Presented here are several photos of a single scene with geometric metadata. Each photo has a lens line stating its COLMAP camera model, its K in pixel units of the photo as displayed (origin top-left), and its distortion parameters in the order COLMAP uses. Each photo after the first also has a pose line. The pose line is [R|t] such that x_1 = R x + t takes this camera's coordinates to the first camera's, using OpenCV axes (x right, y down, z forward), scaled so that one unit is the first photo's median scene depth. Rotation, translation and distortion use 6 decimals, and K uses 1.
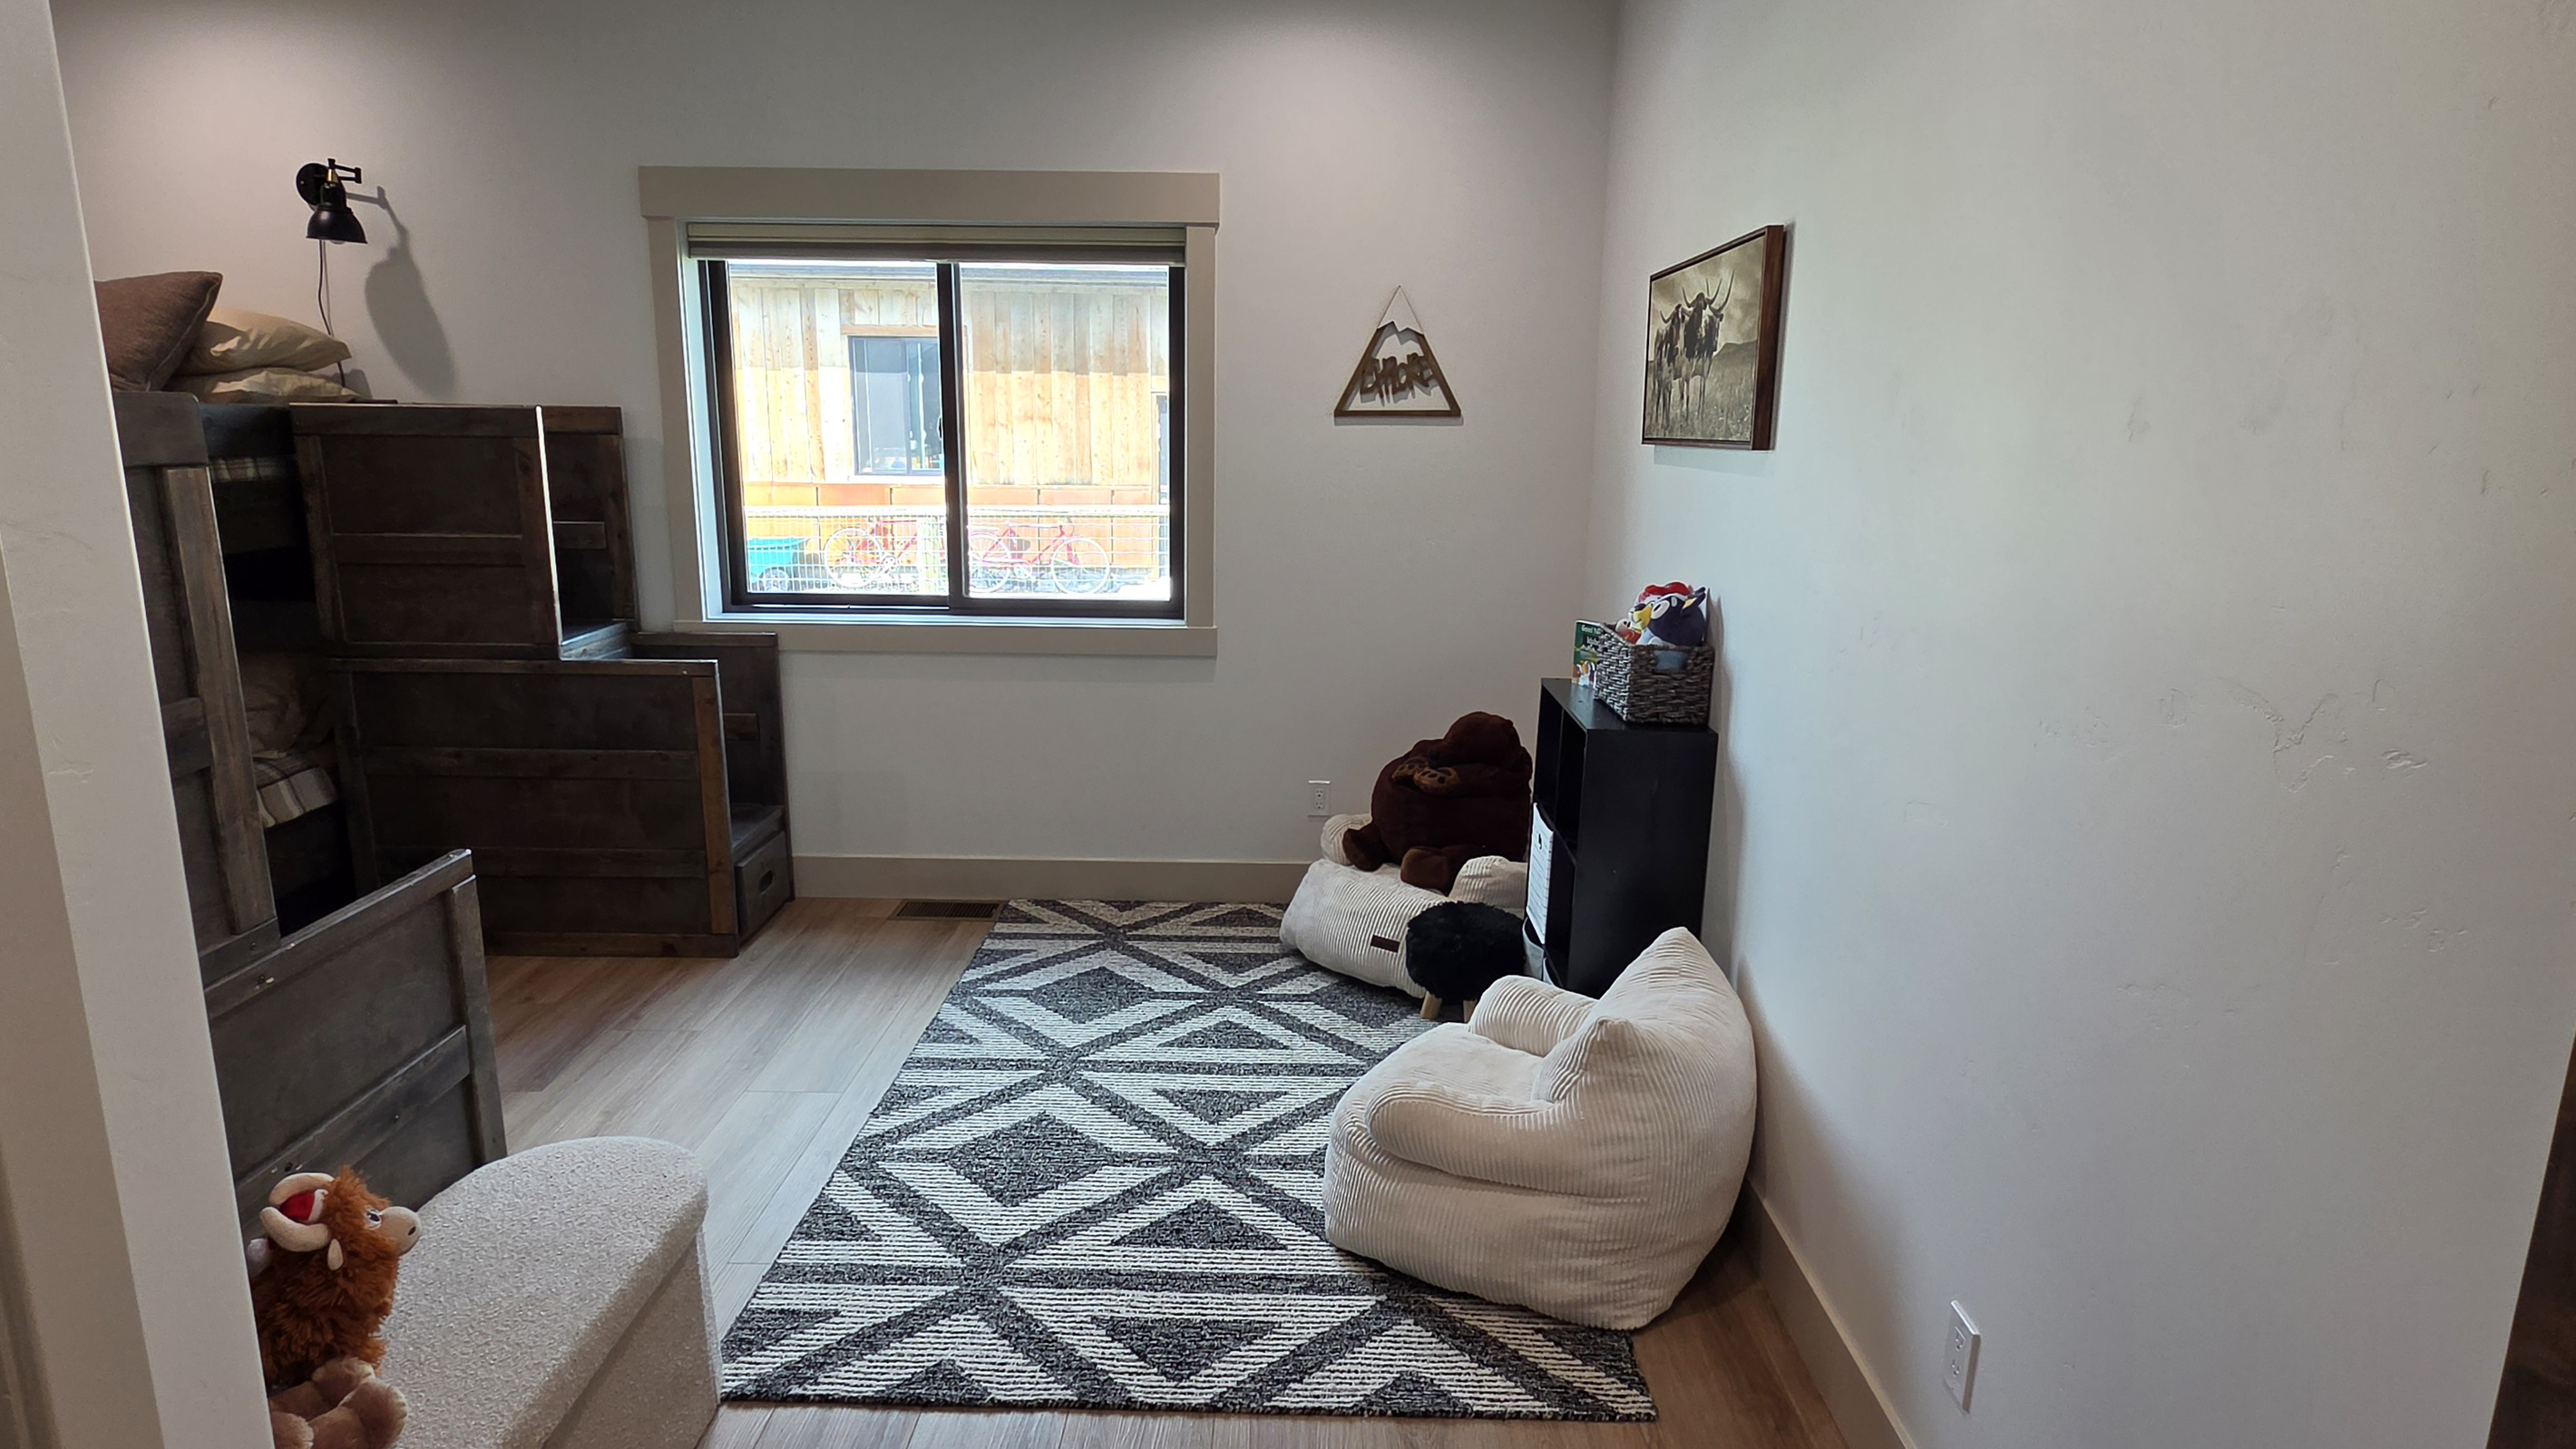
lens RADIAL K [[1430.2, 0, 1293.9], [0, 1430.2, 741.8], [0, 0, 1]] dist [-0.002168, 0.000817]
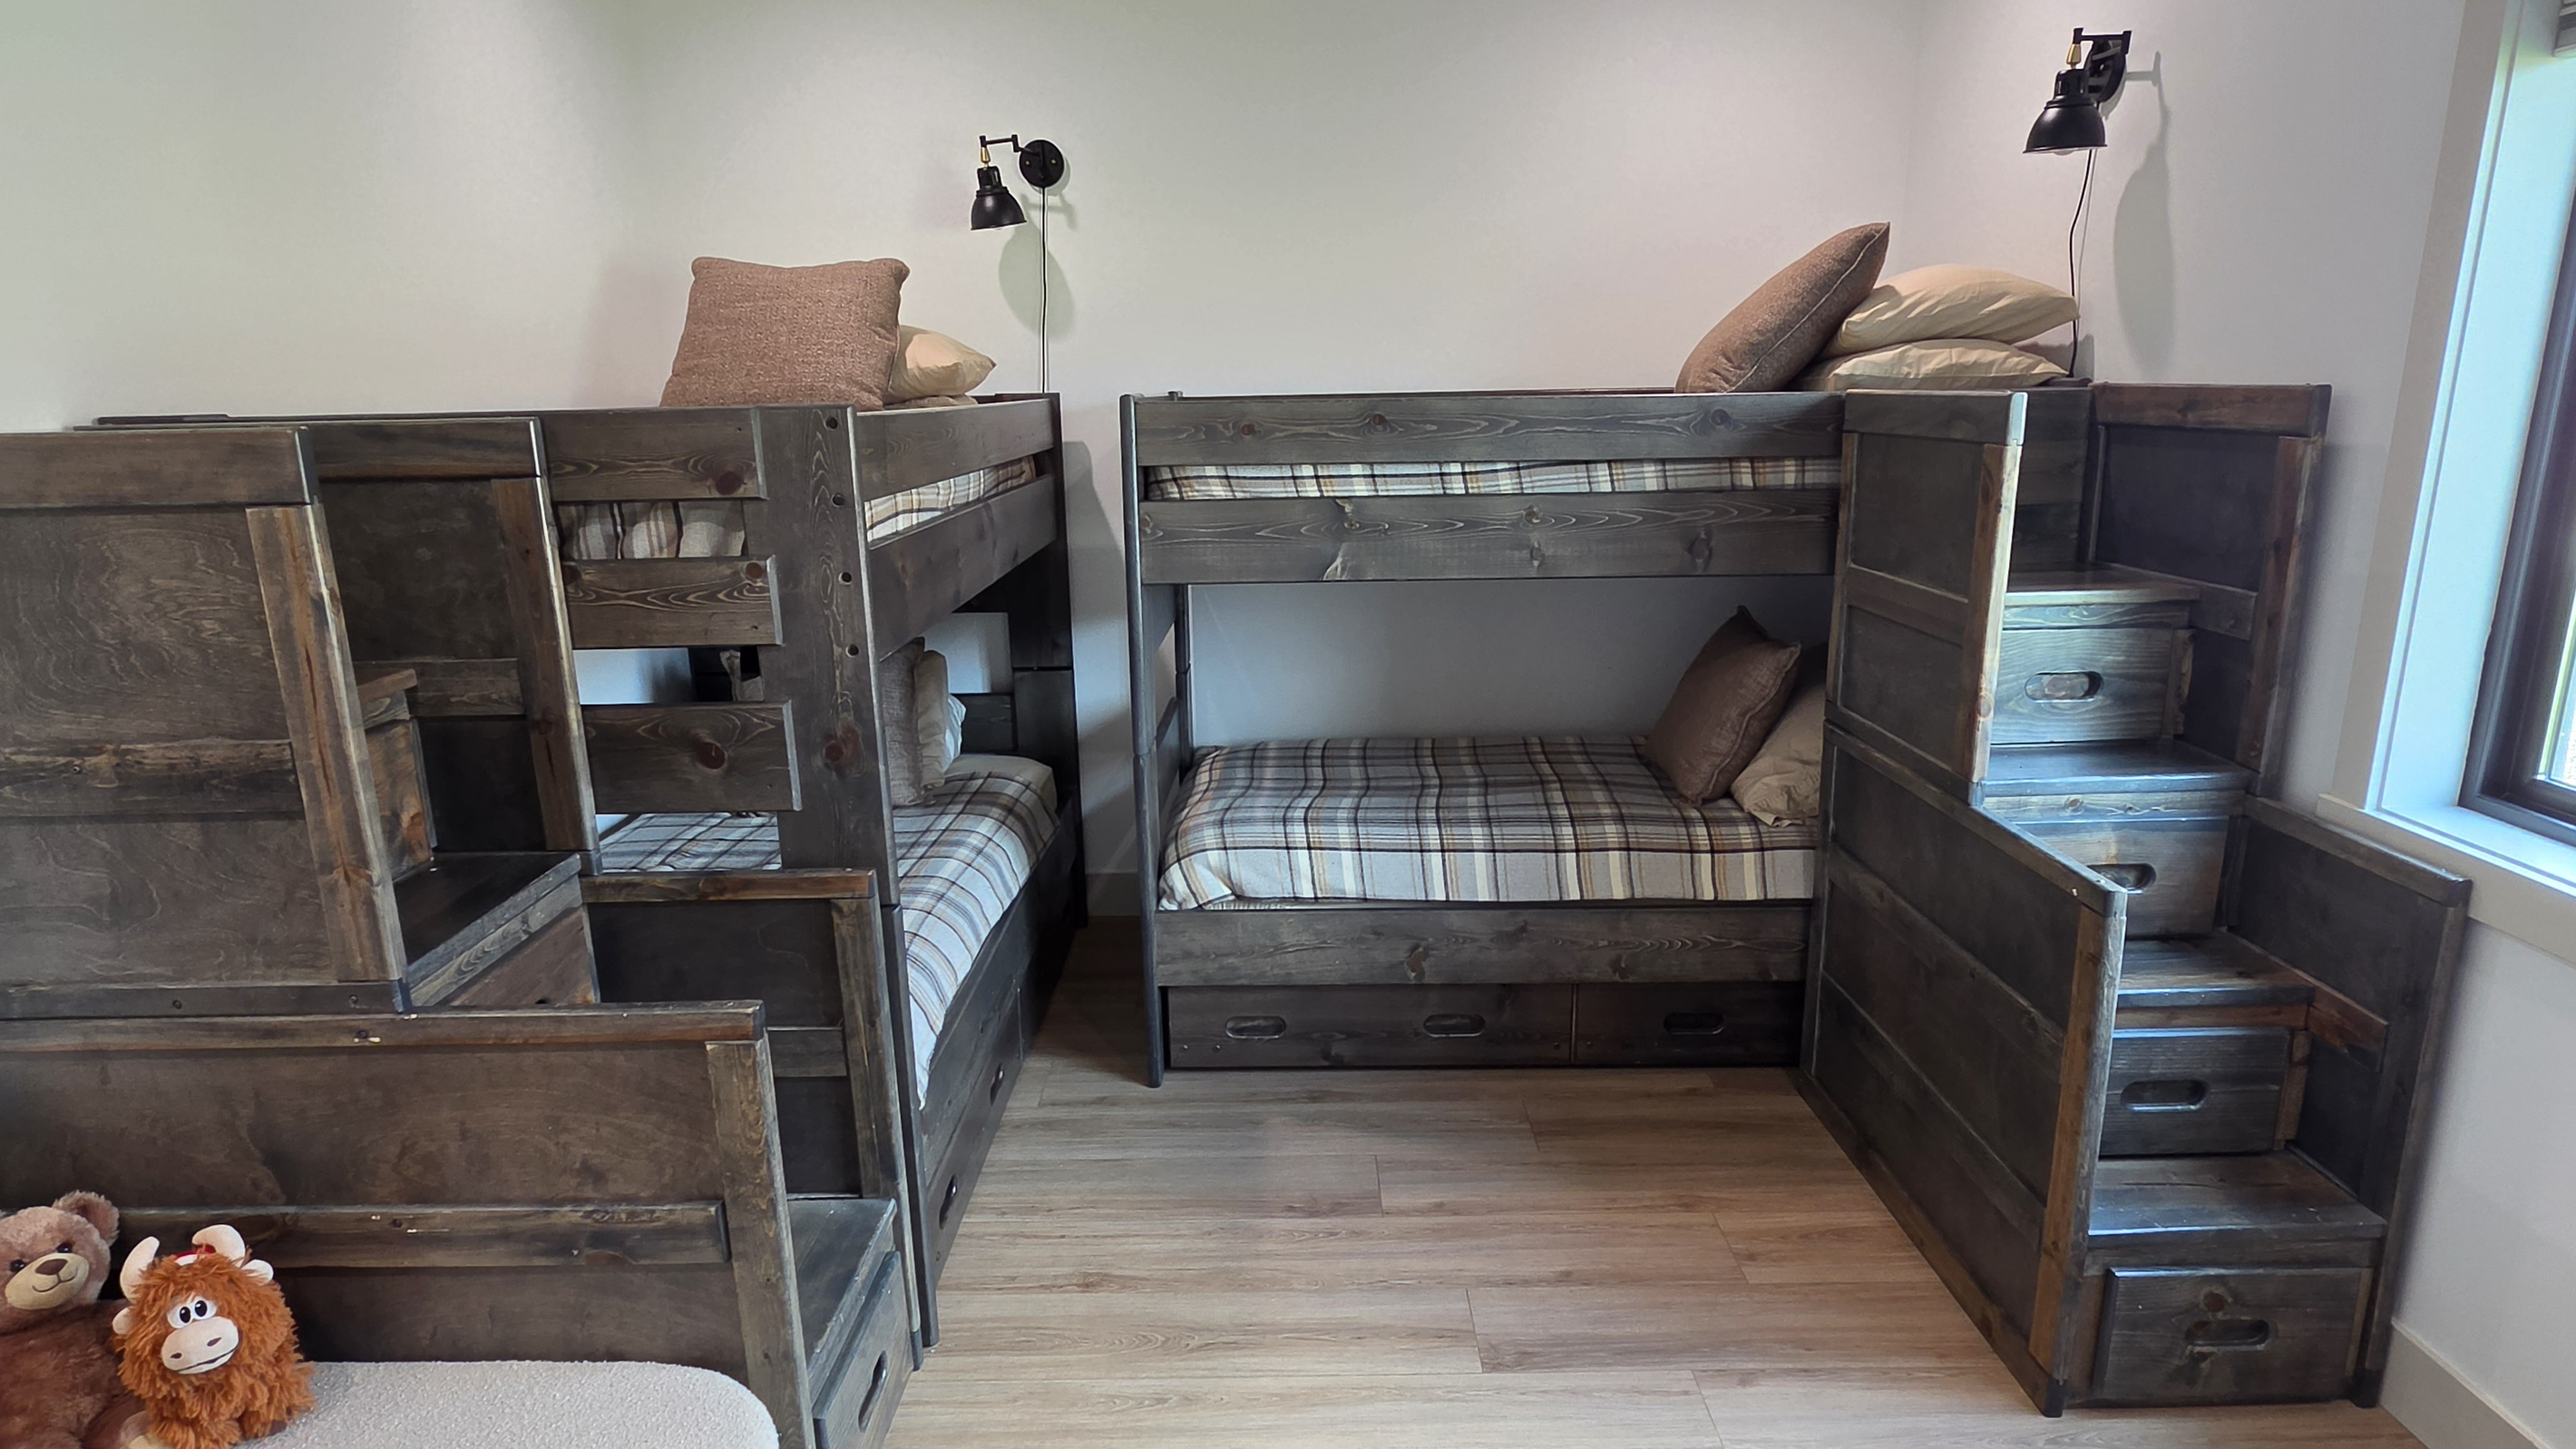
lens RADIAL K [[1430.2, 0, 1293.9], [0, 1430.2, 741.8], [0, 0, 1]] dist [-0.002168, 0.000817]
pose [[0.004945, 0.229726, -0.973243, 0.079123], [-0.202714, 0.953278, 0.223983, -0.167692], [0.979226, 0.196182, 0.051283, 0.702661]]
